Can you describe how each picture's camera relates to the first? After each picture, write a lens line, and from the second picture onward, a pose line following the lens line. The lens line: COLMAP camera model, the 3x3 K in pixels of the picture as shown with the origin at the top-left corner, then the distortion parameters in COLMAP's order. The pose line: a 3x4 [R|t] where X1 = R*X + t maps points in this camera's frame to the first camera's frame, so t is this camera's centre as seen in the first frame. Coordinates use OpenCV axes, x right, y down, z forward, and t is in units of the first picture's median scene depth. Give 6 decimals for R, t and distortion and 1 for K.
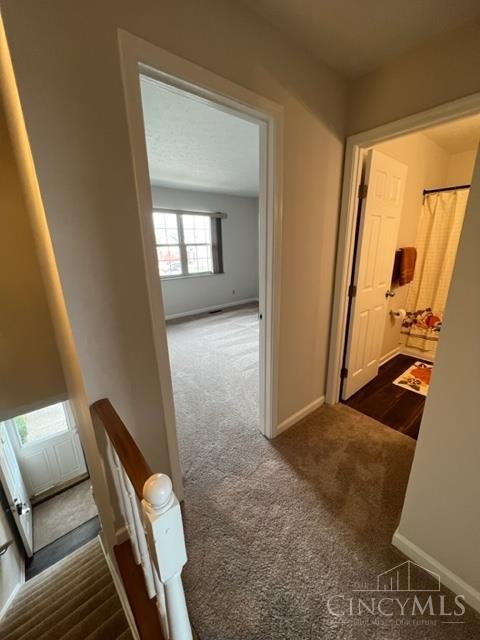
lens RADIAL K [[254.9, 0, 241.5], [0, 254.9, 318.4], [0, 0, 1]] dist [-0.001529, -0.000349]
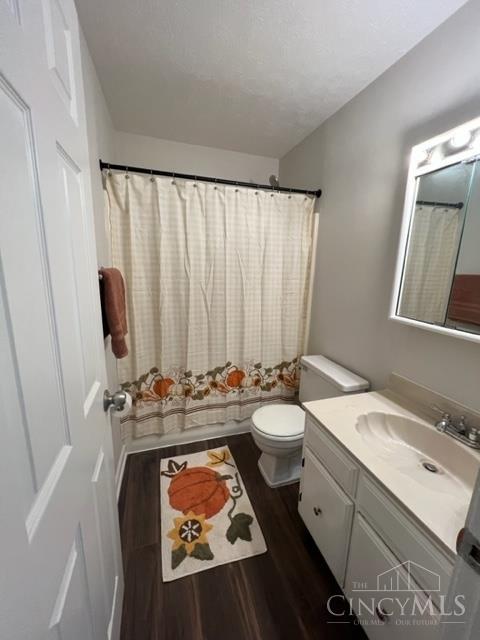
lens RADIAL K [[254.9, 0, 241.5], [0, 254.9, 318.4], [0, 0, 1]] dist [-0.001529, -0.000349]
pose [[0.375740, -0.158950, 0.912992, 0.195540], [0.222374, 0.971862, 0.077682, -0.108034], [-0.899650, 0.173838, 0.400513, 0.384513]]
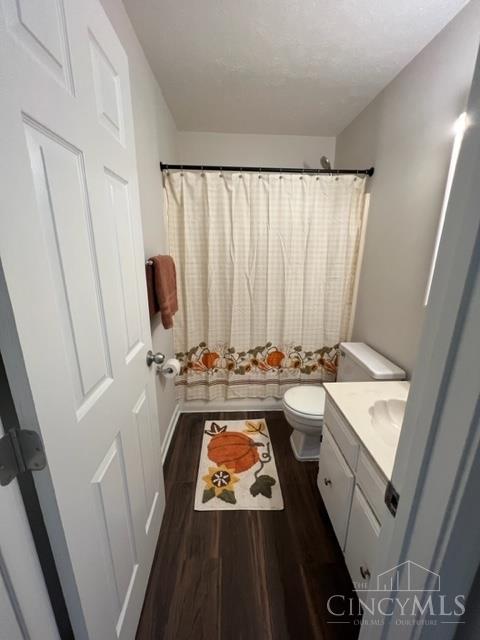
lens RADIAL K [[254.9, 0, 241.5], [0, 254.9, 318.4], [0, 0, 1]] dist [-0.001529, -0.000349]
pose [[0.603592, -0.185127, 0.775503, 0.189992], [0.200587, 0.976643, 0.077022, -0.095209], [-0.771649, 0.109066, 0.626628, 0.331701]]
